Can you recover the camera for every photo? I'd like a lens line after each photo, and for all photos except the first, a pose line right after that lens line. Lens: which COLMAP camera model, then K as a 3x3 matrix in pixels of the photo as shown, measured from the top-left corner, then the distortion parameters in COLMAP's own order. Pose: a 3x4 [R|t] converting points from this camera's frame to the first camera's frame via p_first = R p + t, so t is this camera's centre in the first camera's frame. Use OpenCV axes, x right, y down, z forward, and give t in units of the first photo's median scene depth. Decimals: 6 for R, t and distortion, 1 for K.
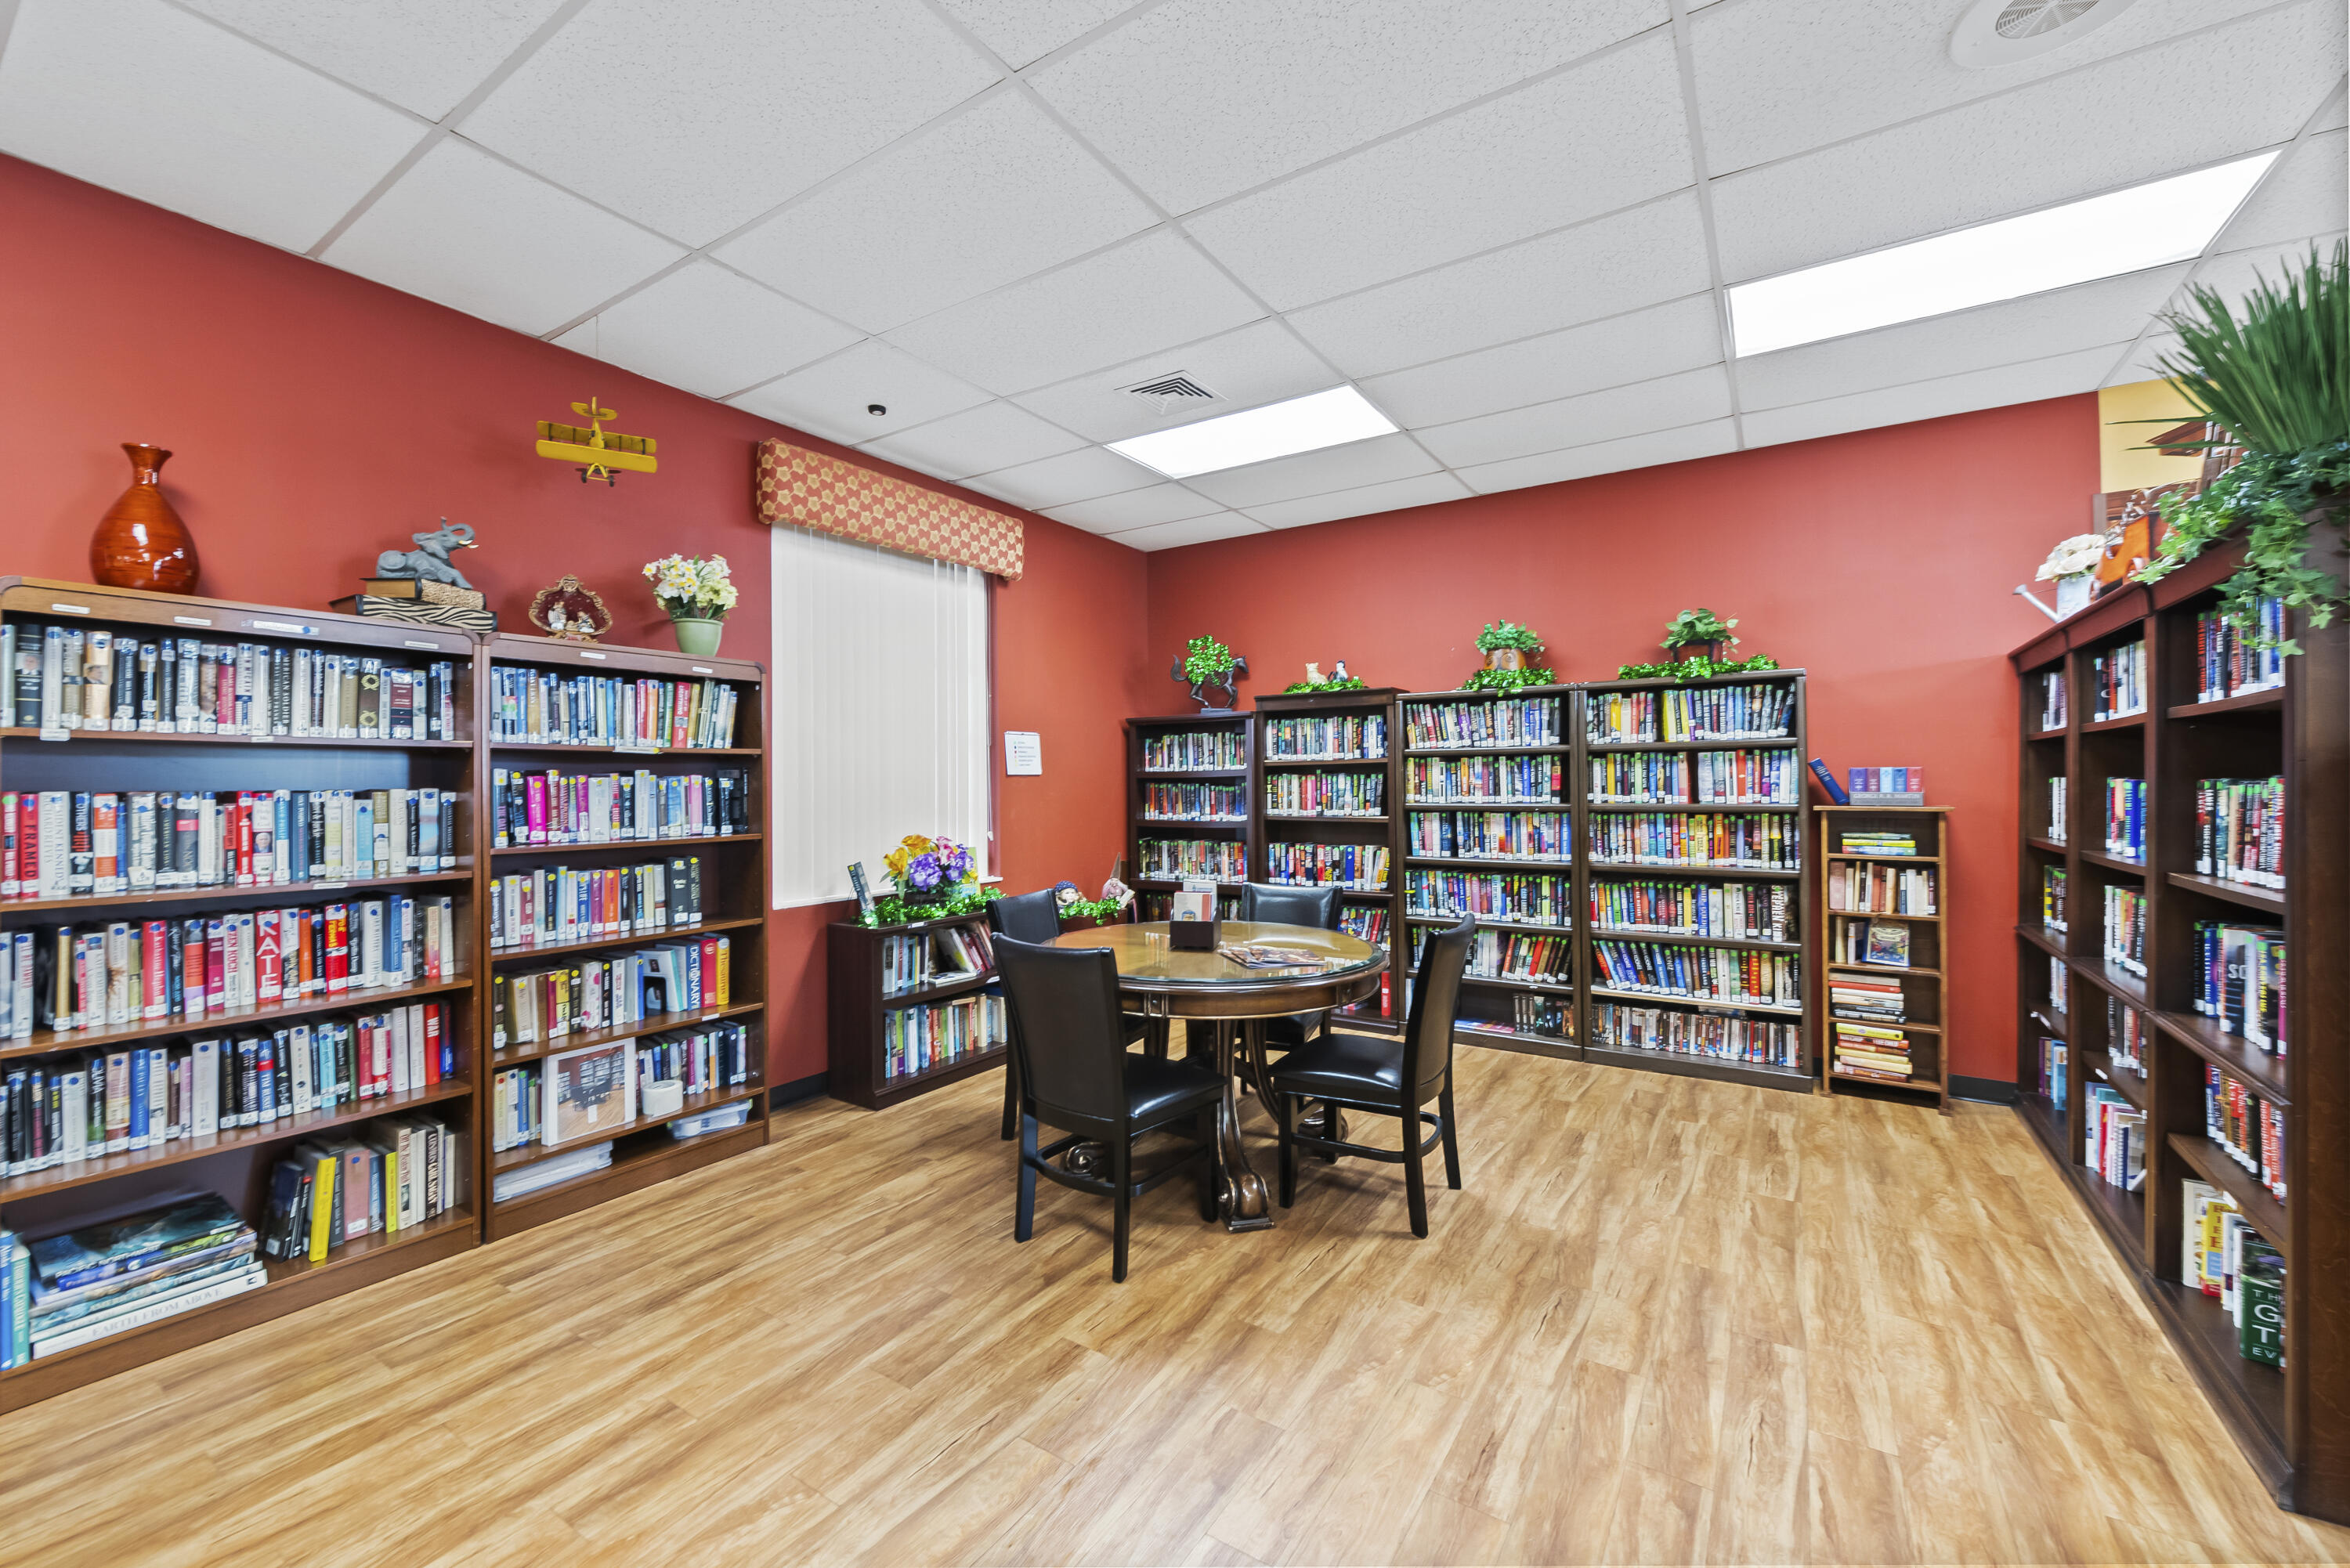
lens RADIAL K [[938.6, 0, 1170.1], [0, 938.6, 781.7], [0, 0, 1]] dist [-0.001697, -0.000143]
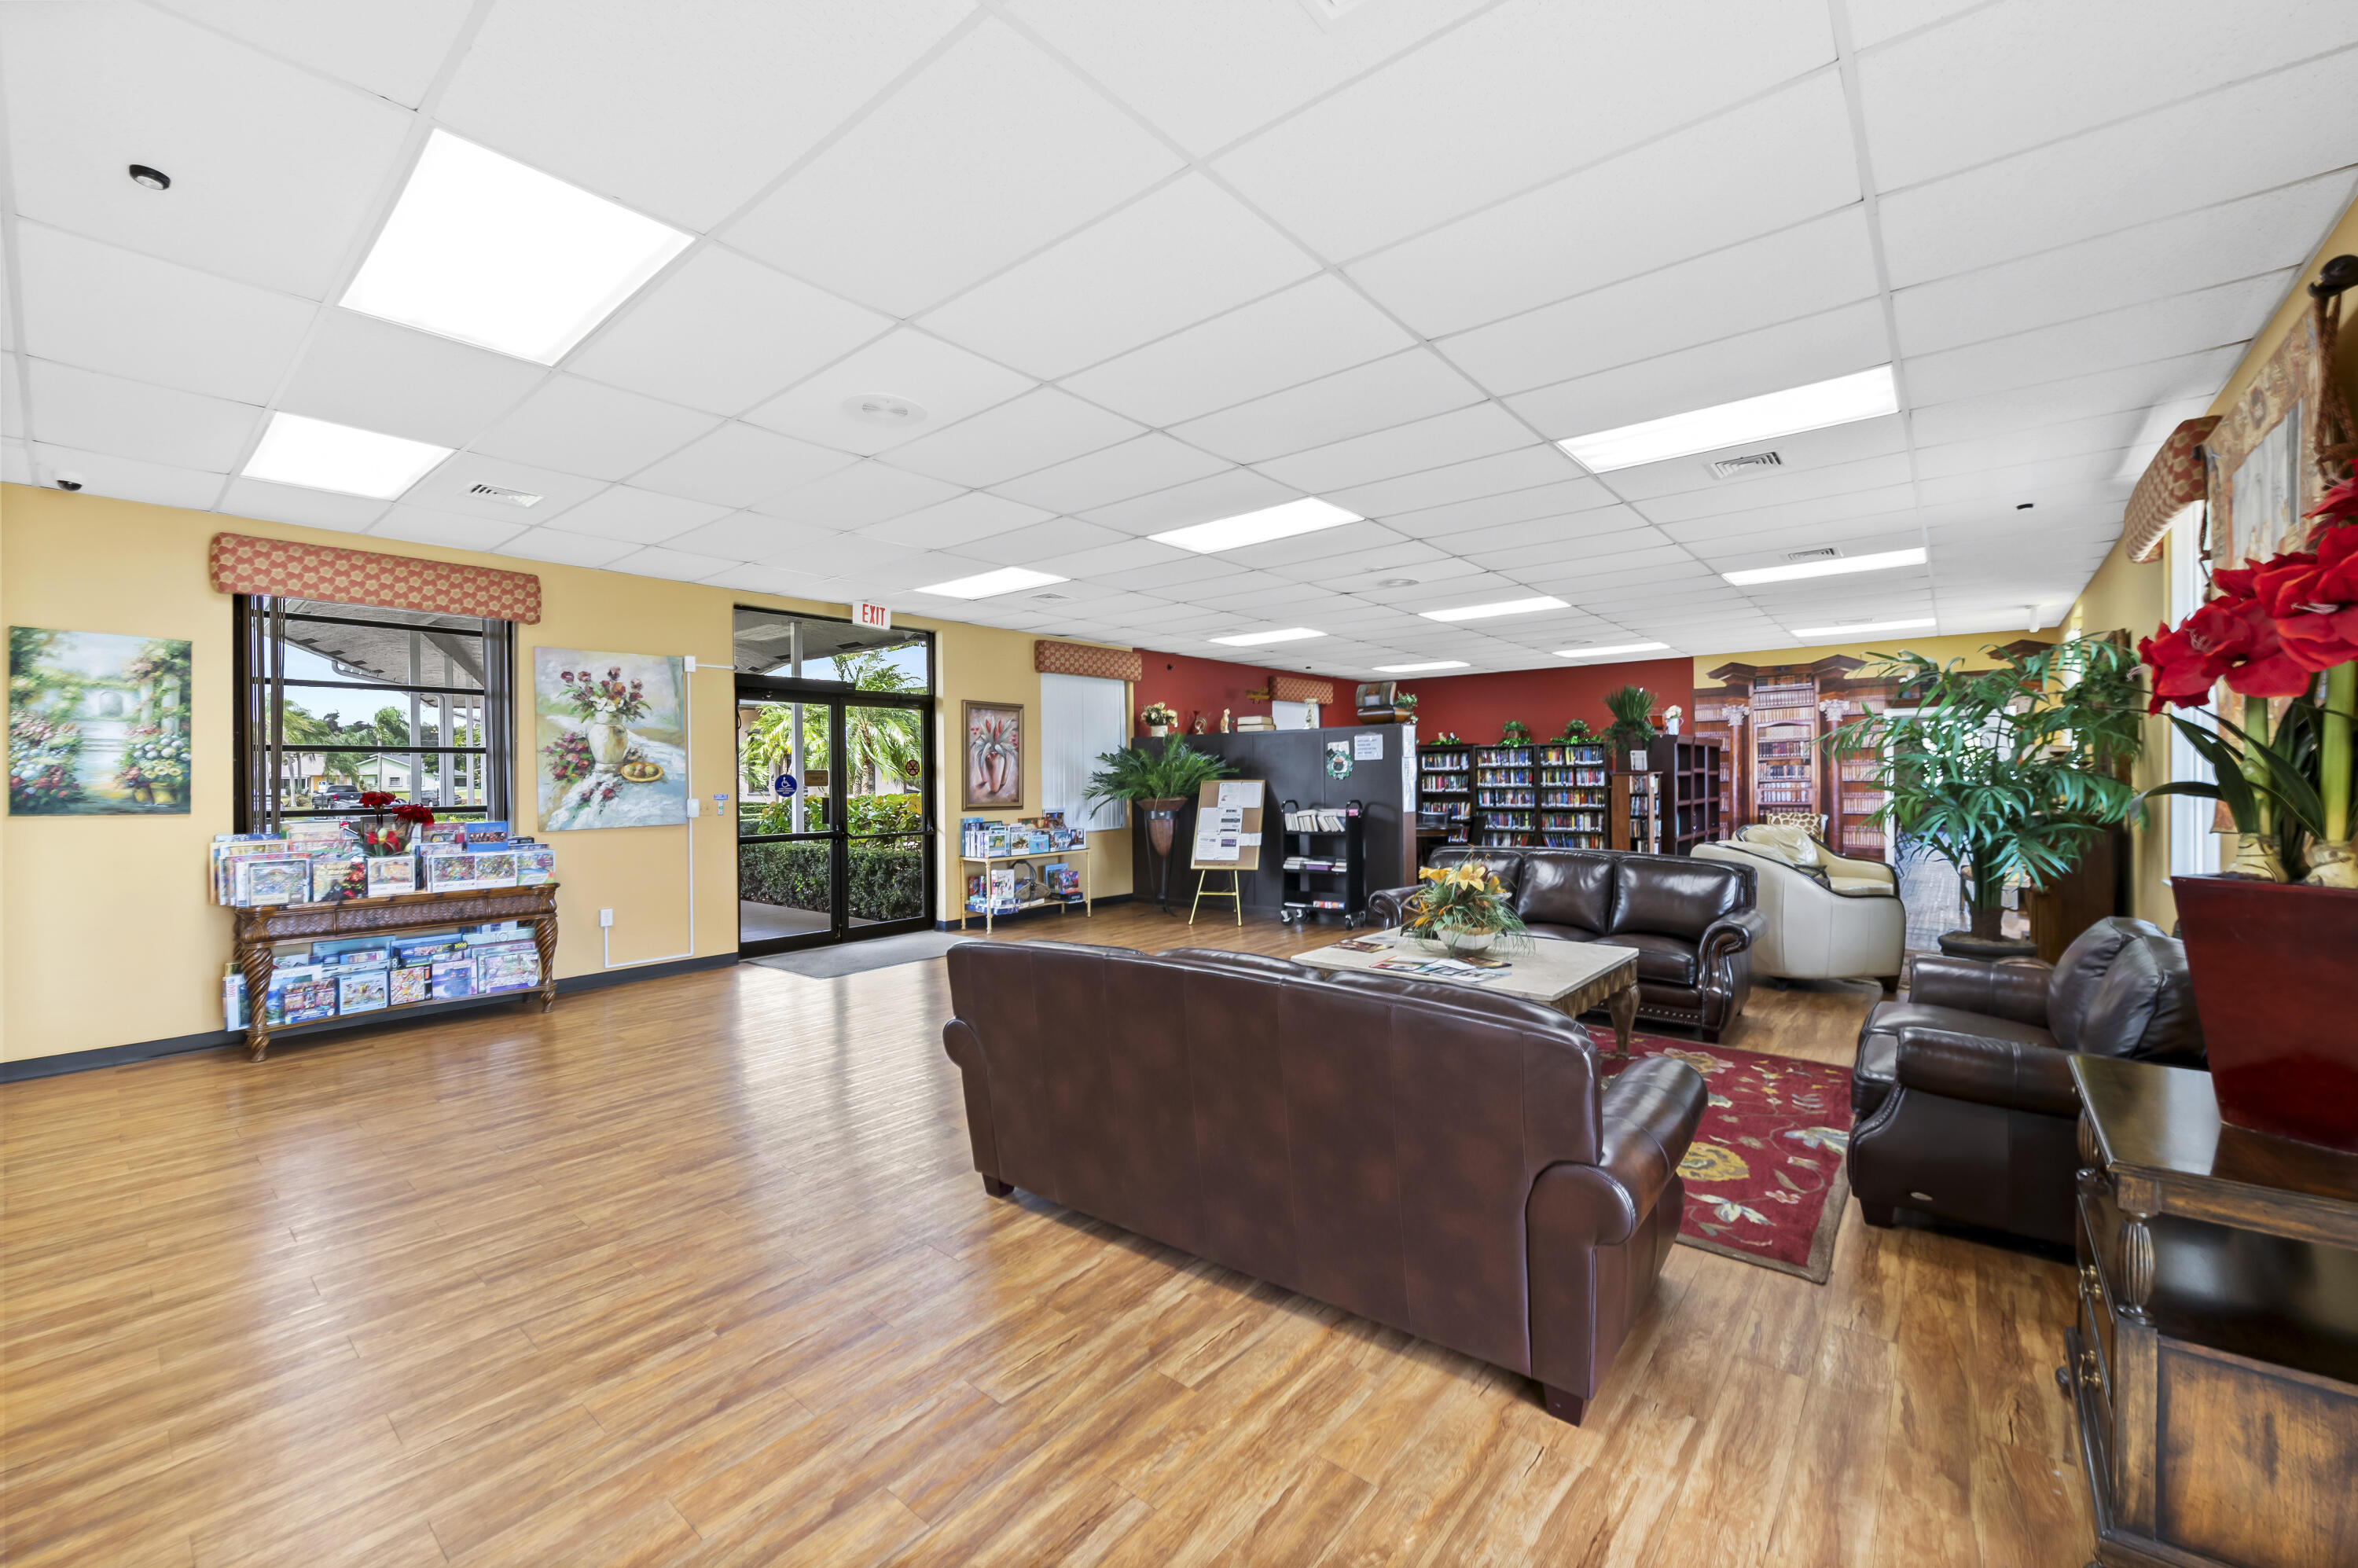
lens RADIAL K [[931.0, 0, 1177.6], [0, 931.0, 780.3], [0, 0, 1]] dist [0.002846, 0.000012]
pose [[0.991781, 0.000234, -0.127950, -0.268921], [0.000438, 0.999986, 0.005220, -0.009125], [0.127949, -0.005233, 0.991767, -1.831018]]
